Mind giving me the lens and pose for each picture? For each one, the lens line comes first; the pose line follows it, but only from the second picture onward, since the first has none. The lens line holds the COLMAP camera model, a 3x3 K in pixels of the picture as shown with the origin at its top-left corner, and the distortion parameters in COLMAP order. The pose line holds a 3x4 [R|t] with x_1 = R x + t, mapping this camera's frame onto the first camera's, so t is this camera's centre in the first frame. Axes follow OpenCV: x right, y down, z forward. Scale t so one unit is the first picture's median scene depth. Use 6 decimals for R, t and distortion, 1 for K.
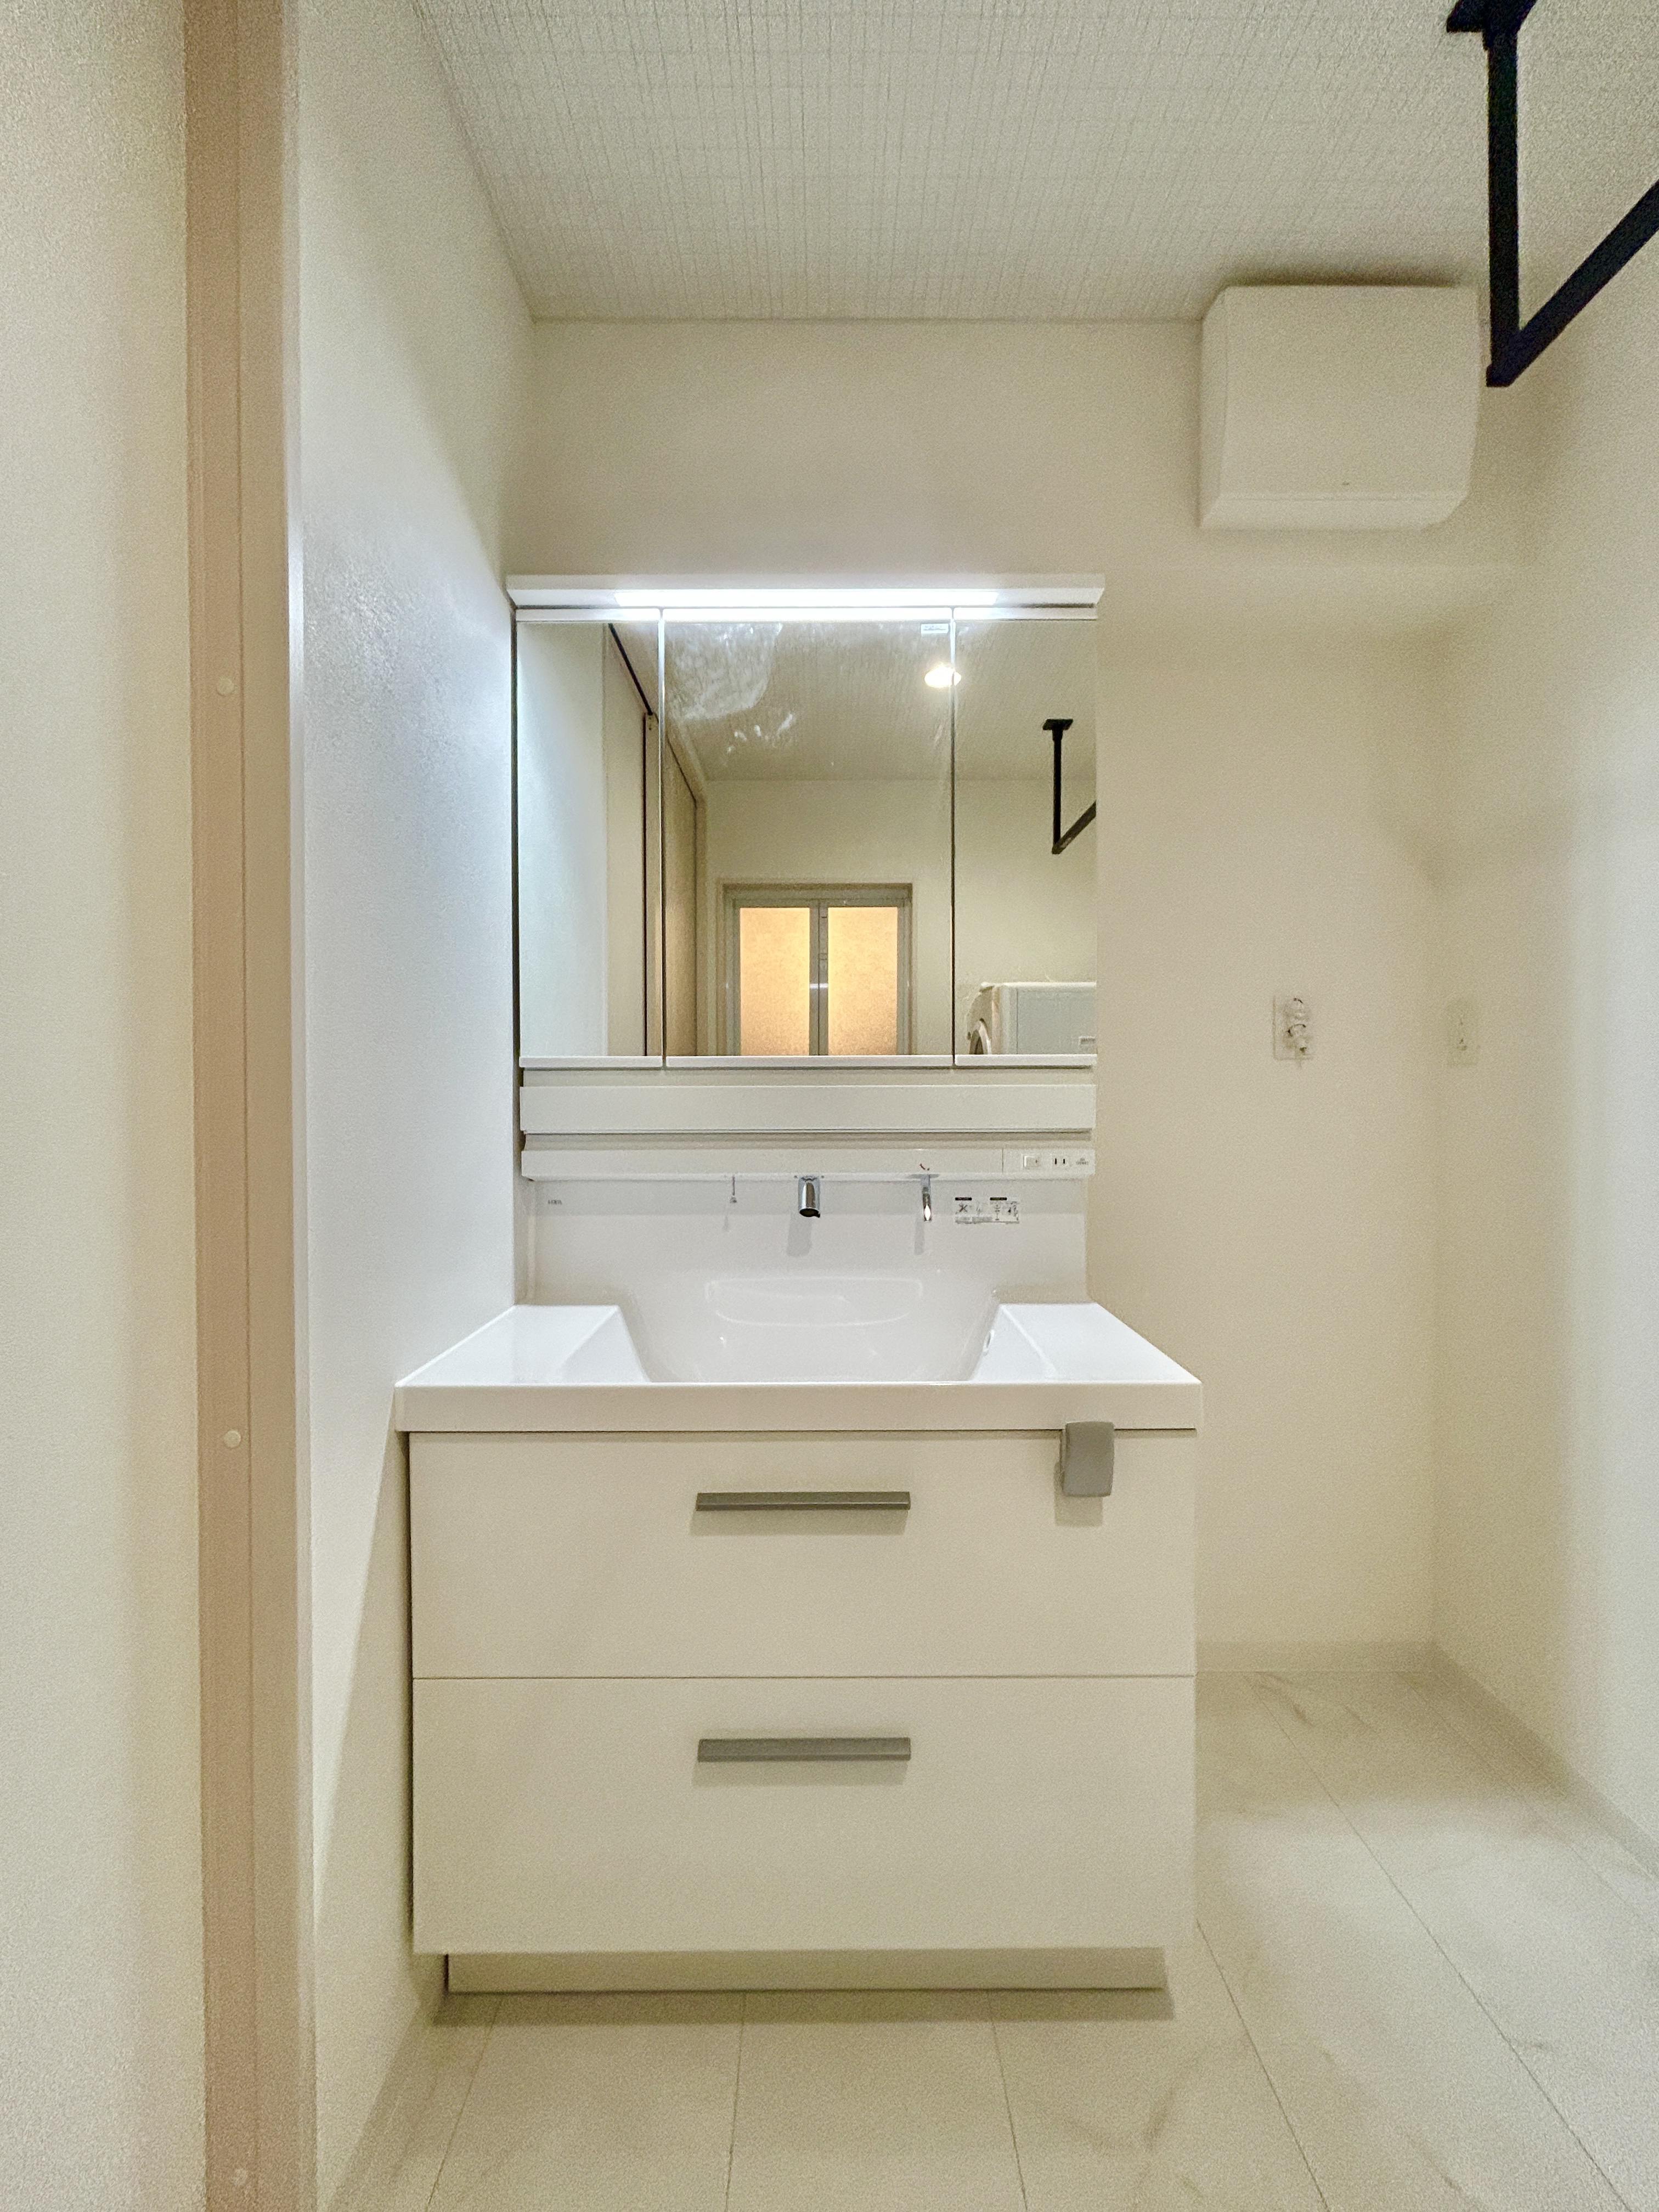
lens RADIAL K [[887.3, 0, 832.7], [0, 887.3, 1099.5], [0, 0, 1]] dist [0.003325, -0.004836]
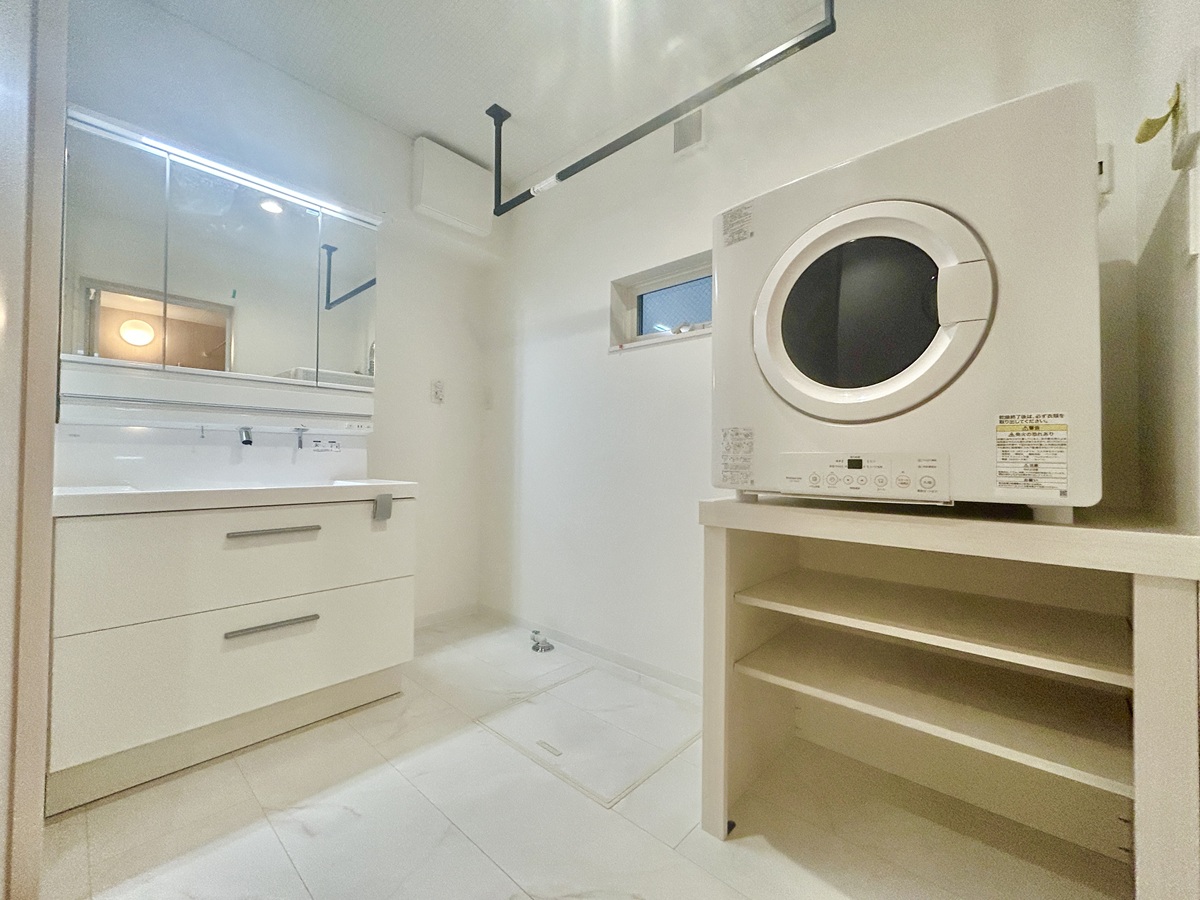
lens RADIAL K [[492.3, 0, 600.0], [0, 492.3, 450.0], [0, 0, 1]] dist [-0.009296, 0.000050]
pose [[0.674647, 0.023594, 0.737763, -0.340989], [-0.005741, 0.999627, -0.026719, 0.174158], [-0.738118, 0.013790, 0.674531, -0.521485]]
